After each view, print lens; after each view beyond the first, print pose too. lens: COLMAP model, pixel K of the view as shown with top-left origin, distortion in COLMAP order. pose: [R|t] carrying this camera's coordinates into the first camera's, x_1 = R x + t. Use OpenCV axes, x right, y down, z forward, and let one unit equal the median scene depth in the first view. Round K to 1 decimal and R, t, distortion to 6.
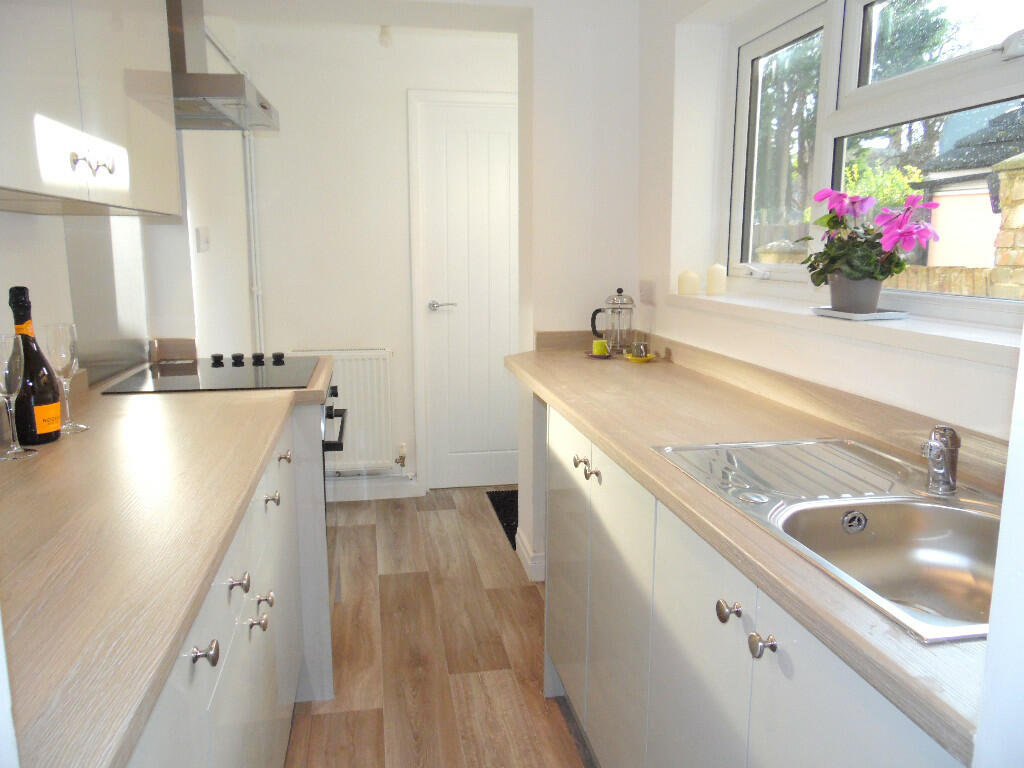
lens RADIAL K [[774.4, 0, 519.9], [0, 774.4, 376.7], [0, 0, 1]] dist [-0.018548, 0.050925]
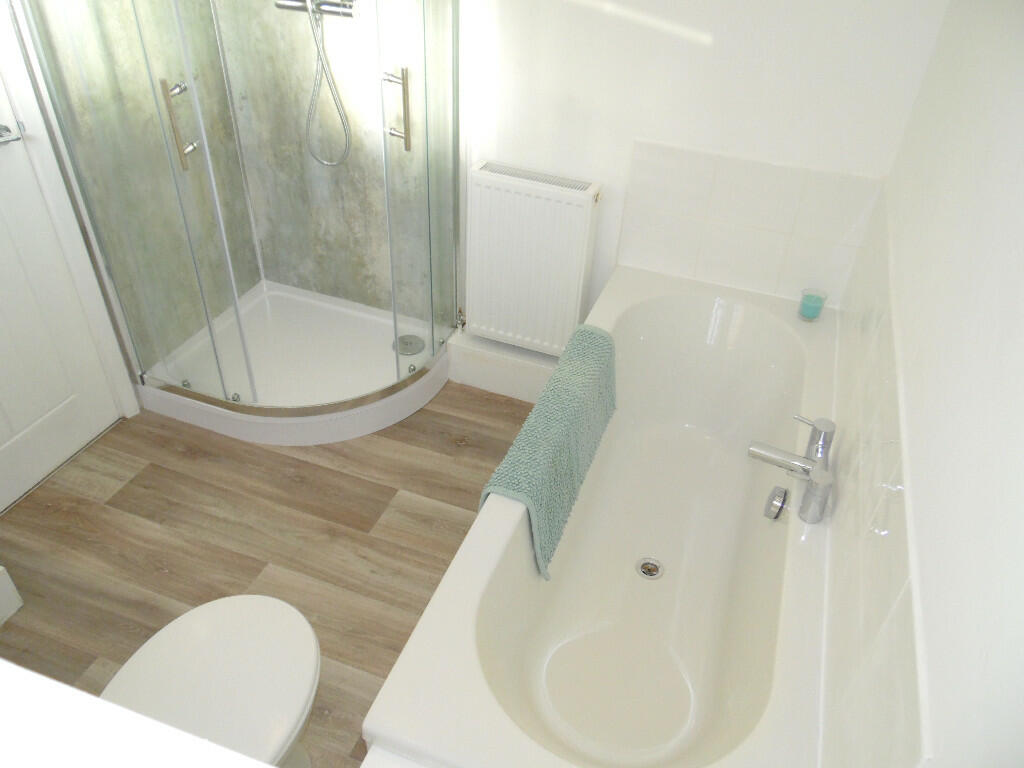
lens RADIAL K [[774.4, 0, 506.1], [0, 774.4, 380.4], [0, 0, 1]] dist [-0.018548, 0.050925]
pose [[-0.520614, 0.501866, -0.690719, 0.300086], [-0.194238, 0.718167, 0.668212, -0.447467], [0.831404, 0.482044, -0.276406, 1.524651]]
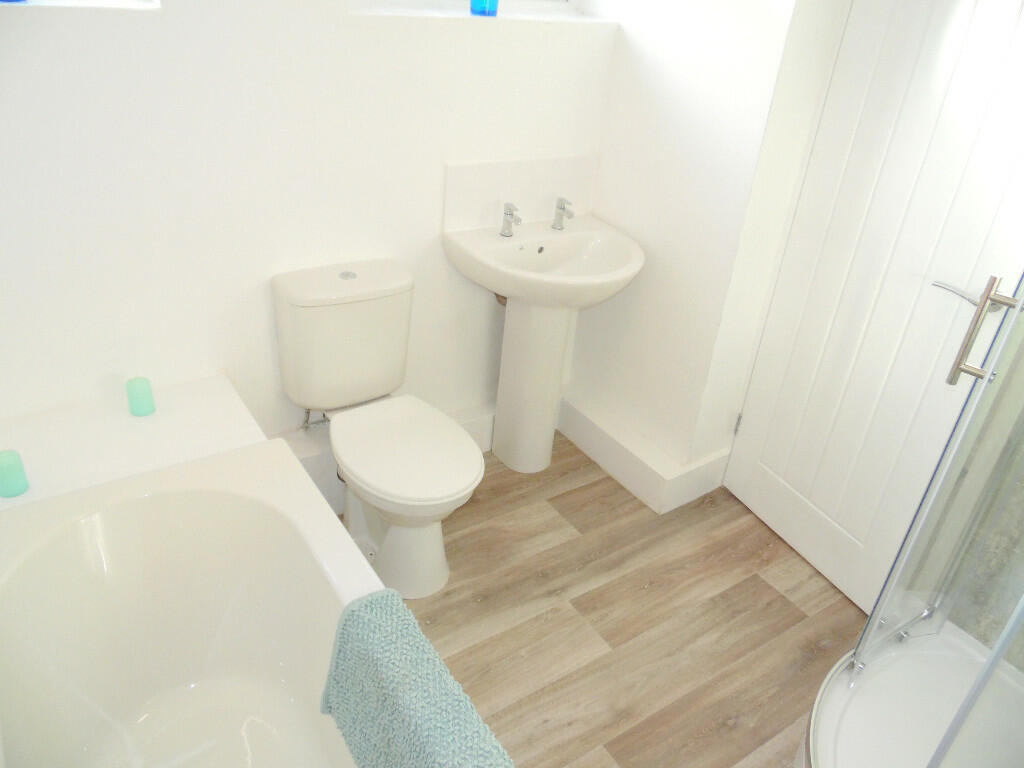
lens RADIAL K [[774.4, 0, 509.1], [0, 774.4, 377.9], [0, 0, 1]] dist [-0.018548, 0.050925]
pose [[-0.386789, -0.476505, 0.789517, -0.514146], [0.093450, 0.831492, 0.547620, -0.370982], [-0.917421, 0.285594, -0.277082, 1.410188]]
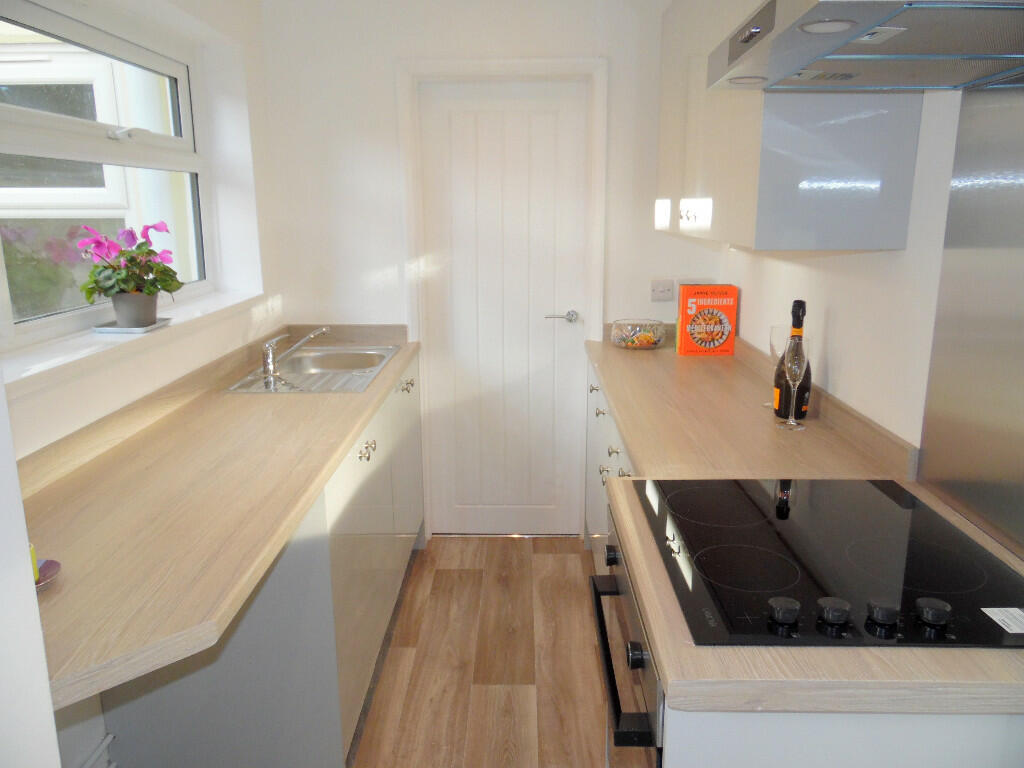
lens RADIAL K [[774.4, 0, 514.1], [0, 774.4, 381.8], [0, 0, 1]] dist [-0.018548, 0.050925]
pose [[-0.978605, -0.027177, 0.203945, -0.380223], [0.056405, 0.917825, 0.392958, -0.403822], [-0.197865, 0.396054, -0.896655, 1.925186]]
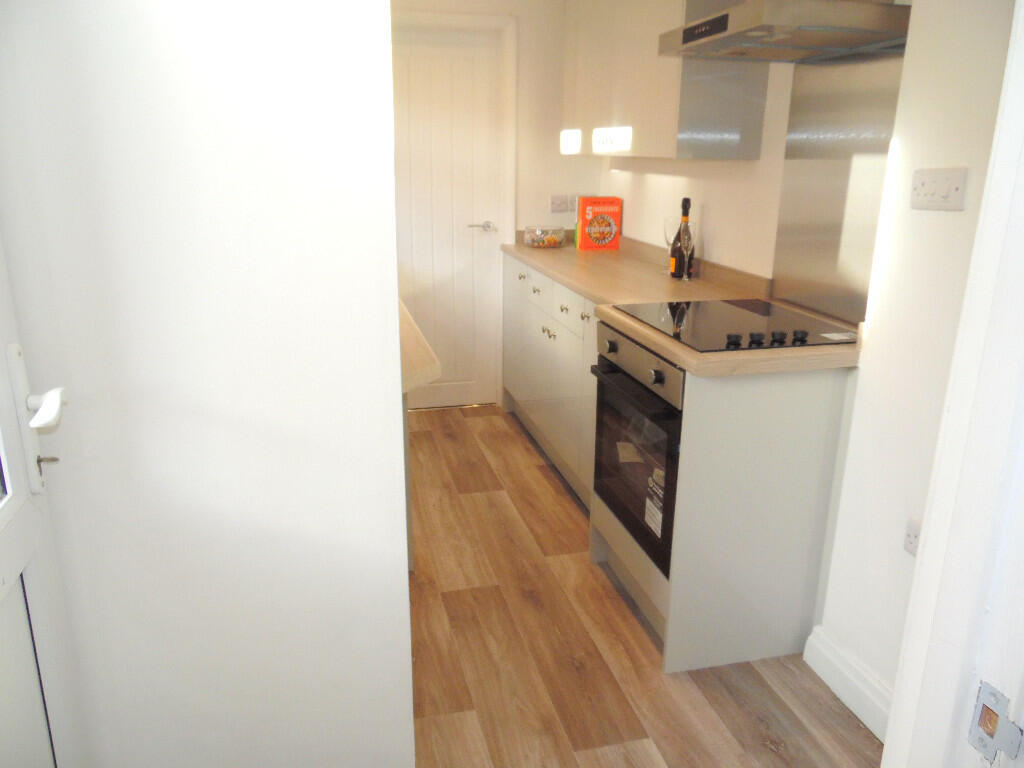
lens RADIAL K [[774.4, 0, 515.9], [0, 774.4, 379.9], [0, 0, 1]] dist [-0.018548, 0.050925]
pose [[-0.998052, 0.022920, -0.058029, -0.170000], [-0.006368, 0.887798, 0.460189, -0.449138], [0.062065, 0.459662, -0.885923, 2.283360]]
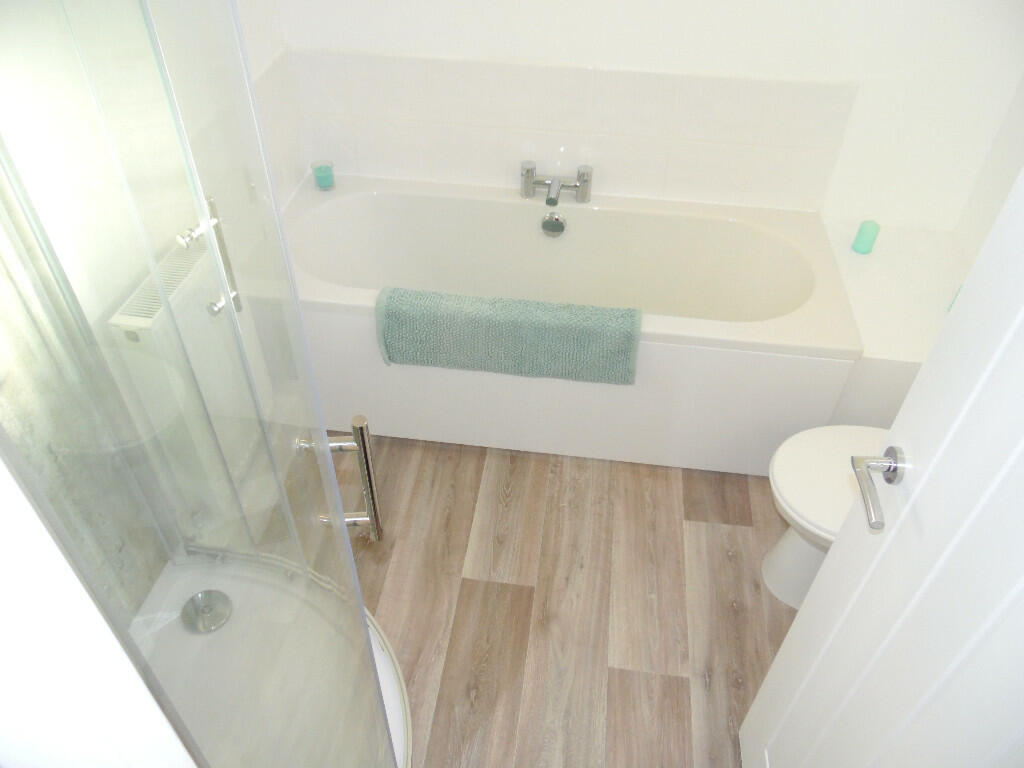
lens RADIAL K [[774.4, 0, 532.0], [0, 774.4, 381.0], [0, 0, 1]] dist [-0.018548, 0.050925]
pose [[0.953319, 0.225119, -0.201254, -0.034197], [-0.087699, 0.844170, 0.528854, -0.302406], [0.288948, -0.486517, 0.824506, 0.664856]]
